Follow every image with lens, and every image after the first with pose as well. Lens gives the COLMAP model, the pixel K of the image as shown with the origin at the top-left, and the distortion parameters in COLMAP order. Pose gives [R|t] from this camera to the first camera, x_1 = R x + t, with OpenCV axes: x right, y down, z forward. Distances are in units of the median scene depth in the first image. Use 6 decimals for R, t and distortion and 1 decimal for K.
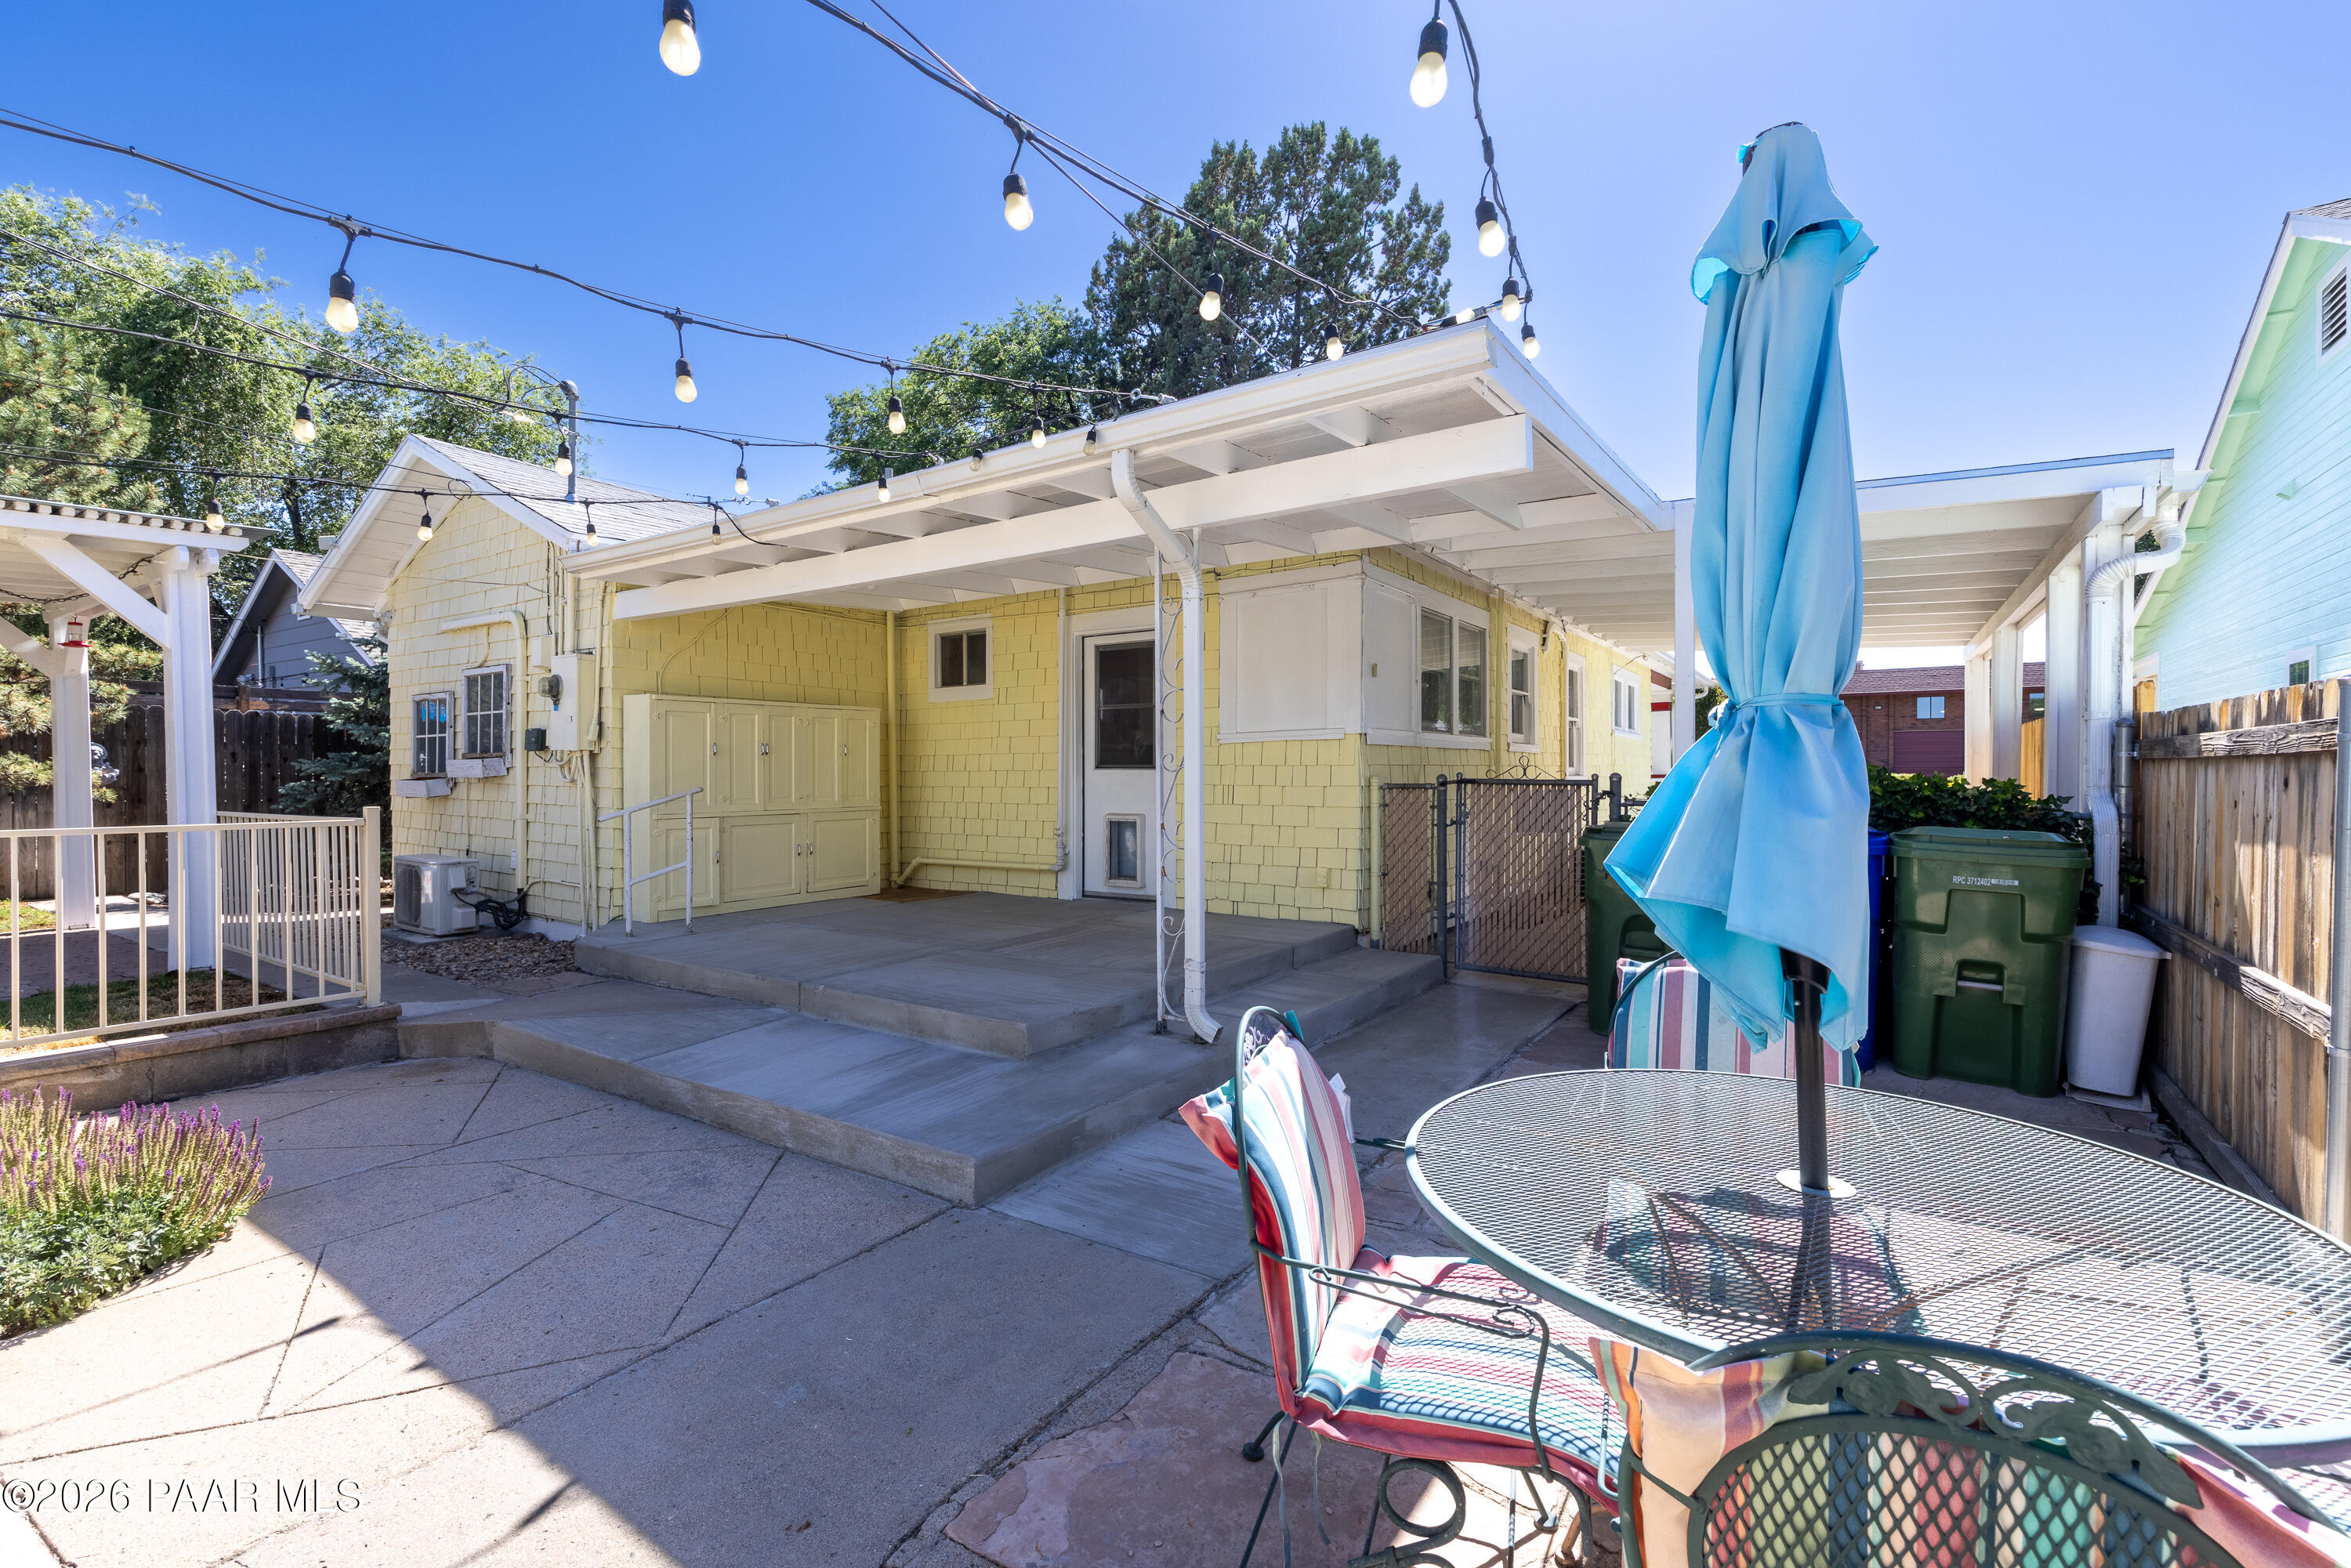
lens RADIAL K [[1022.1, 0, 1175.5], [0, 1022.1, 784.0], [0, 0, 1]] dist [-0.000992, -0.000224]
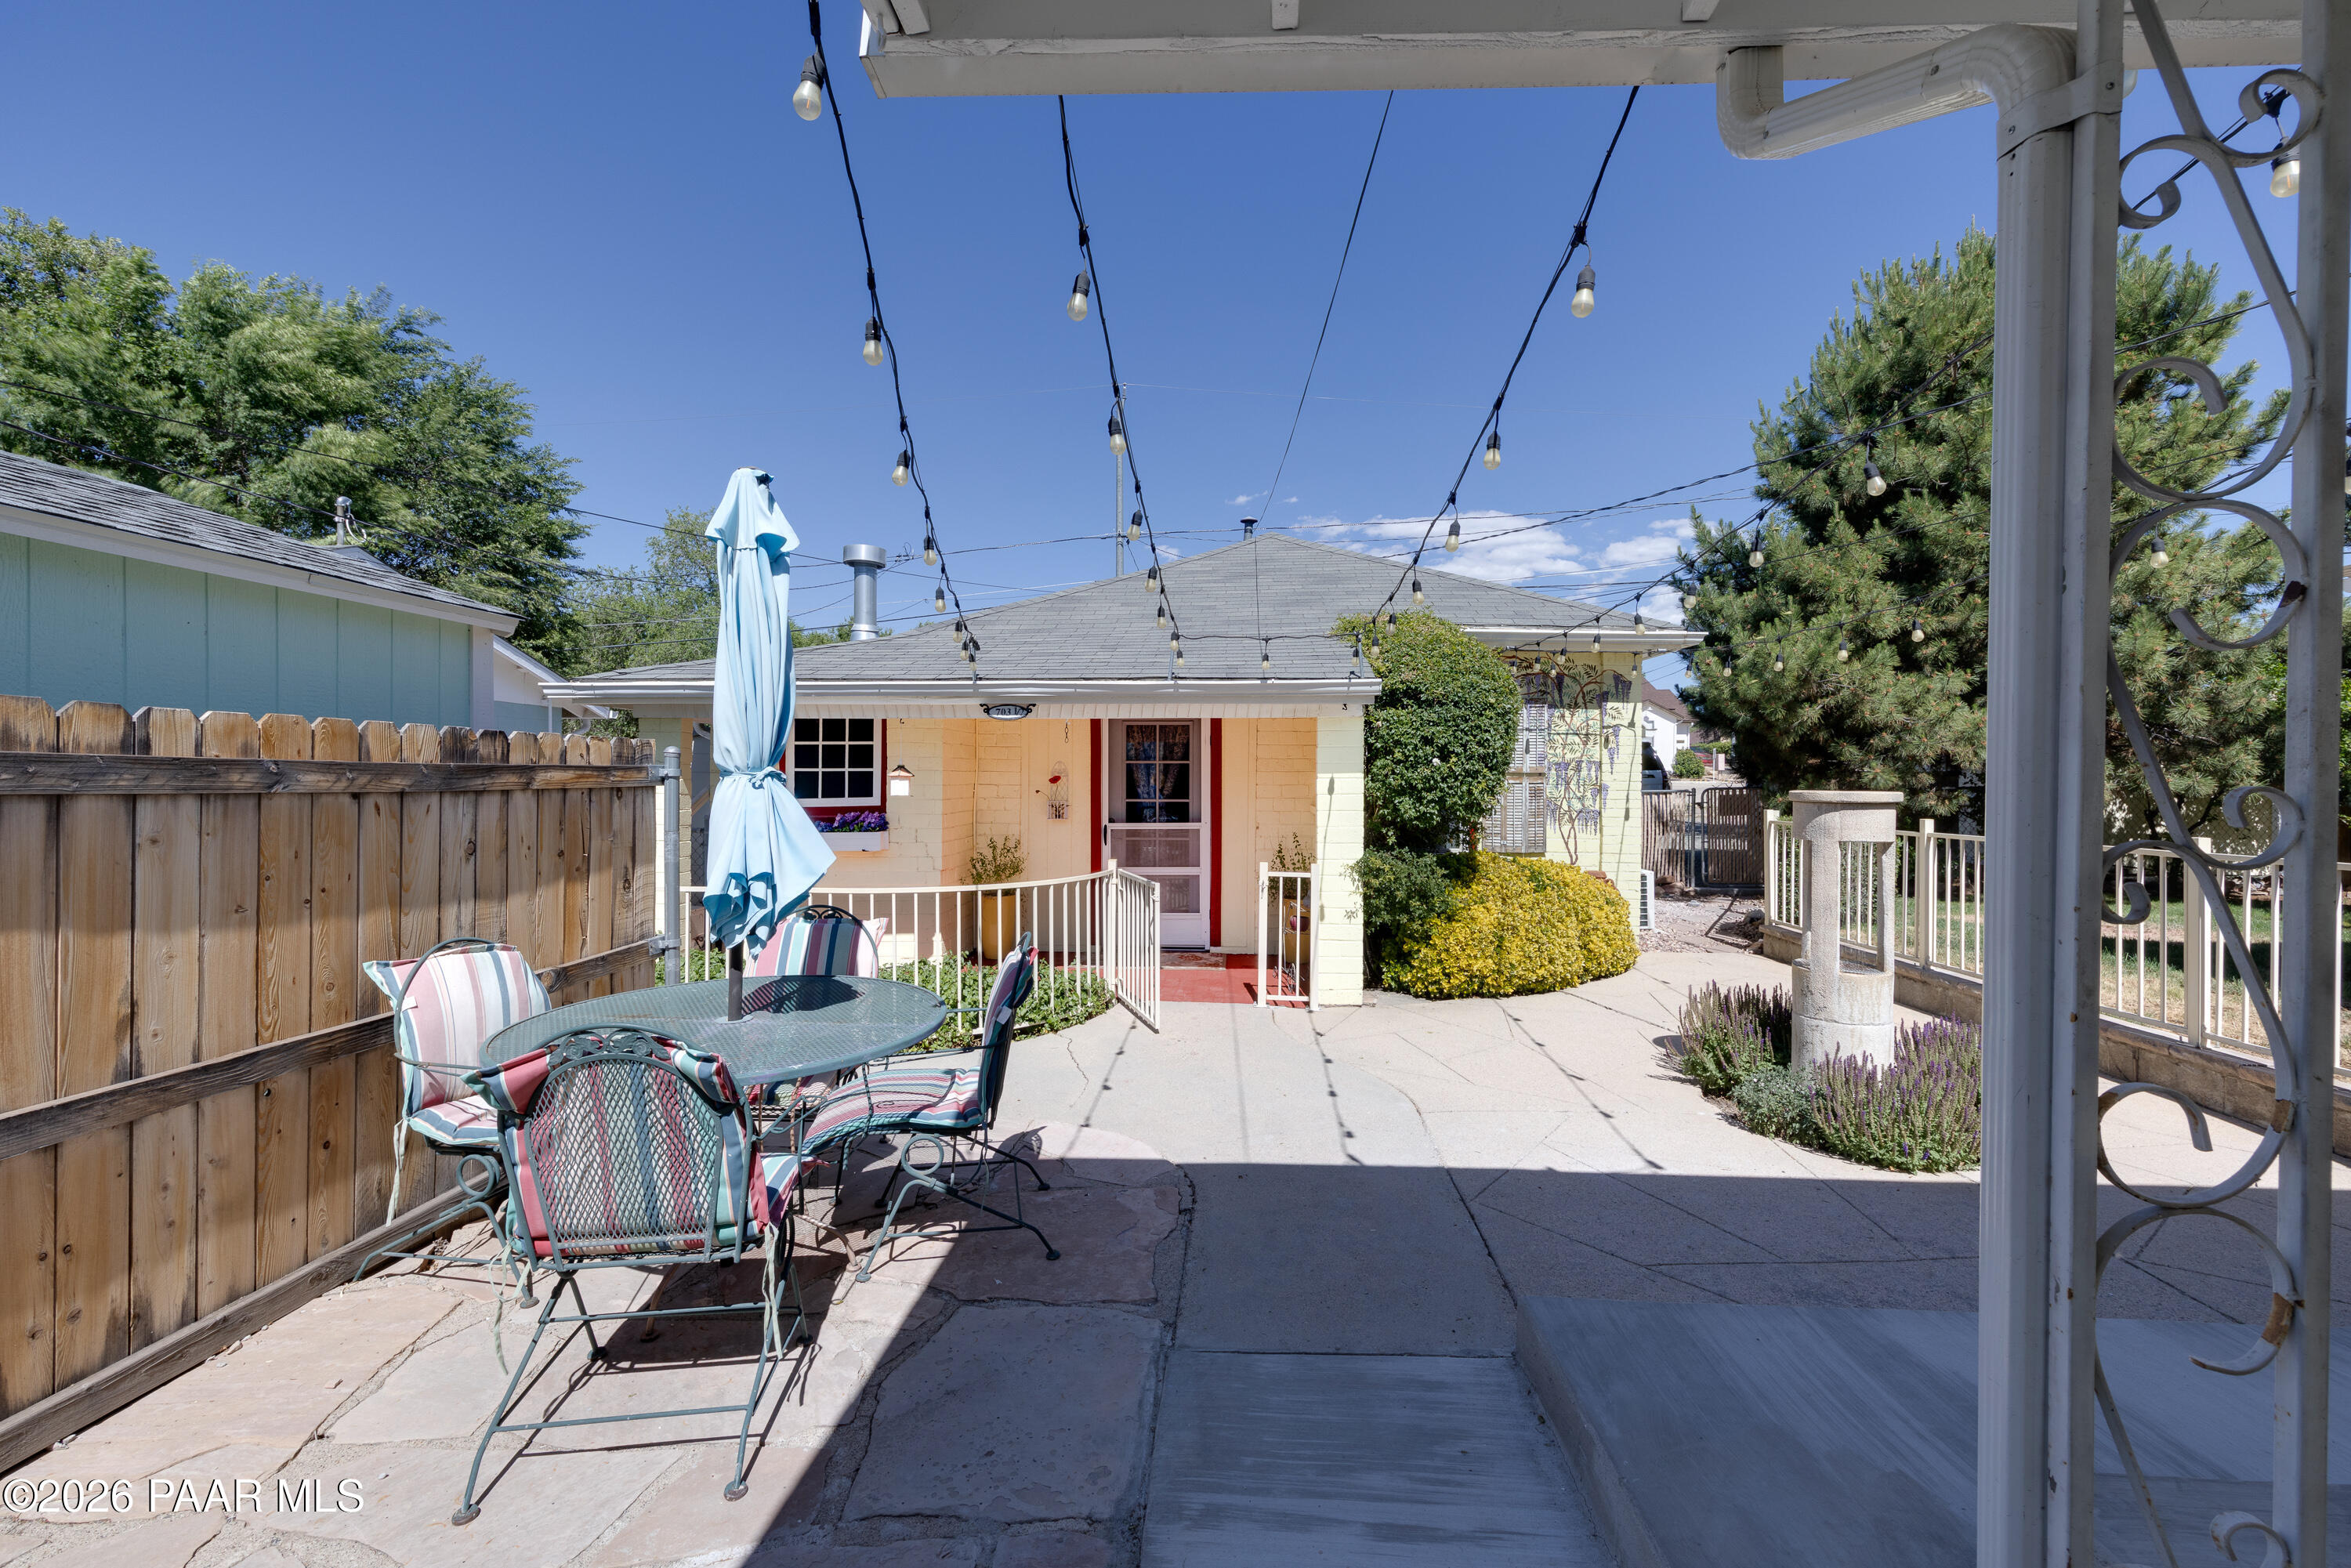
lens RADIAL K [[976.1, 0, 1175.5], [0, 976.1, 784.0], [0, 0, 1]] dist [0.002267, -0.000731]
pose [[-0.855747, -0.002003, -0.517390, 0.362739], [-0.009260, 0.999892, 0.011444, -0.036057], [0.517311, 0.014584, -0.855673, 1.246461]]
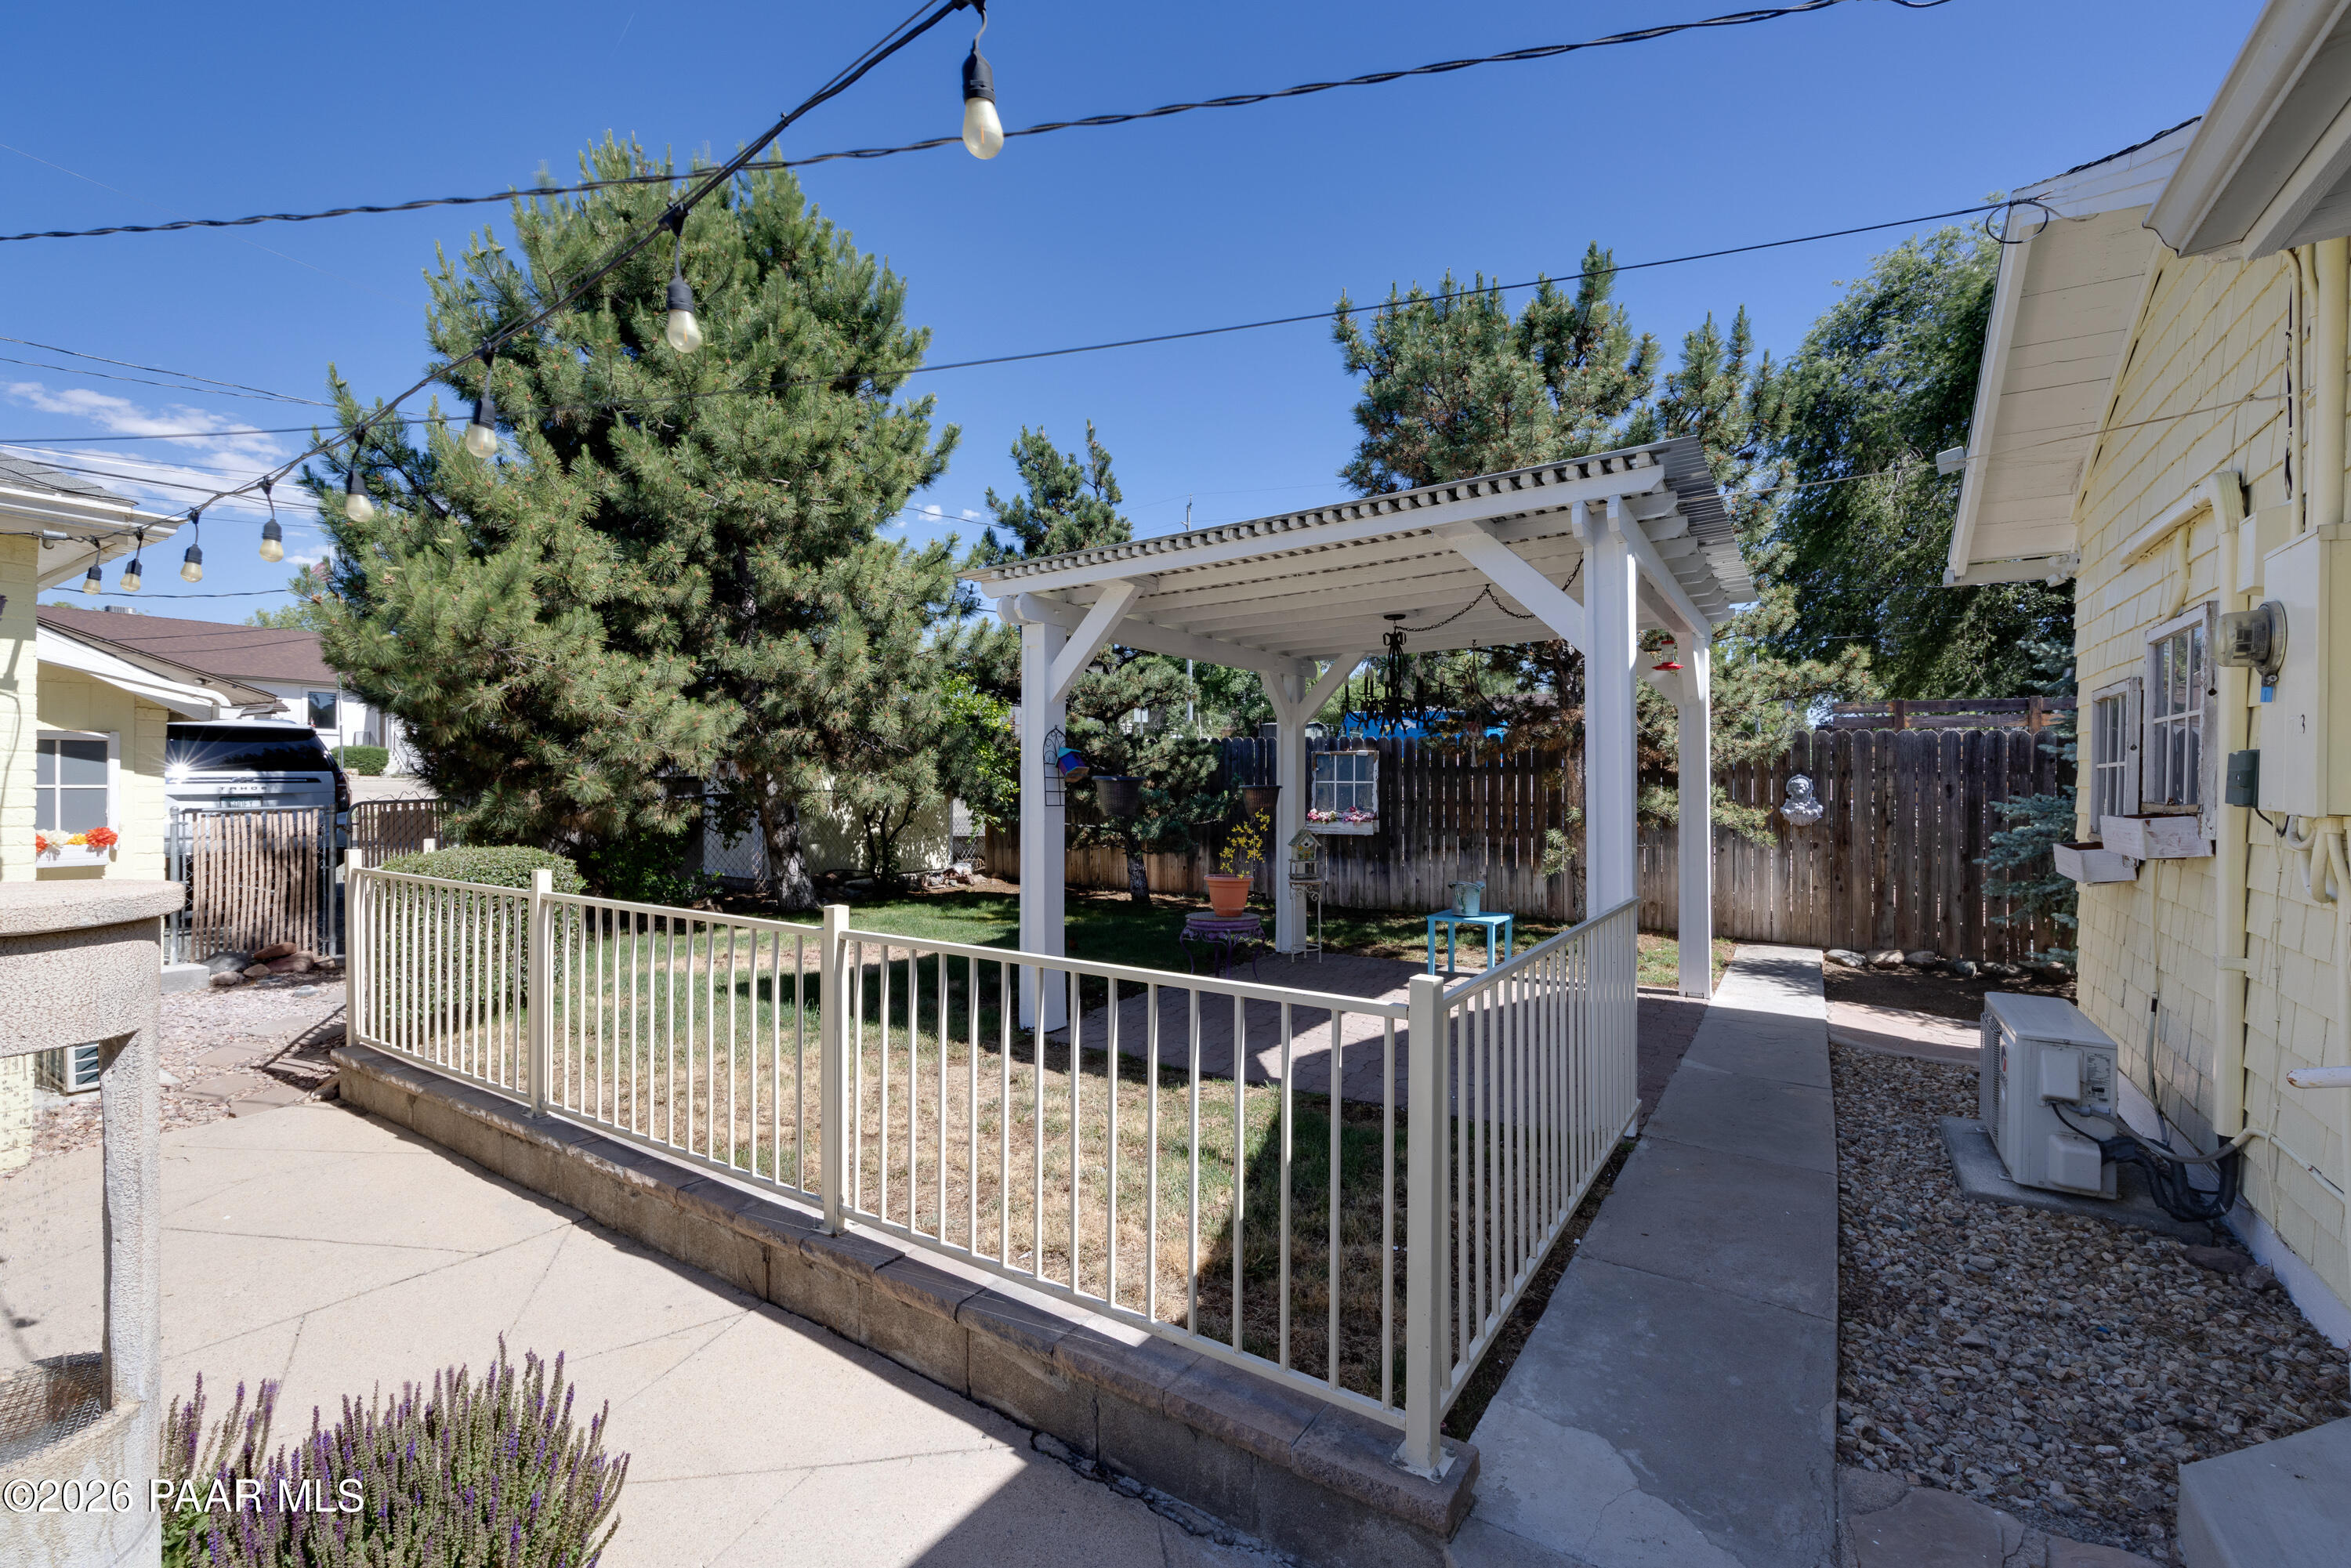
lens RADIAL K [[1022.1, 0, 1175.5], [0, 1022.1, 784.0], [0, 0, 1]] dist [-0.000992, -0.000224]
pose [[0.025503, 0.002255, -0.999672, -0.481033], [-0.014729, 0.999890, 0.001880, -0.067897], [0.999566, 0.014676, 0.025534, 1.122077]]
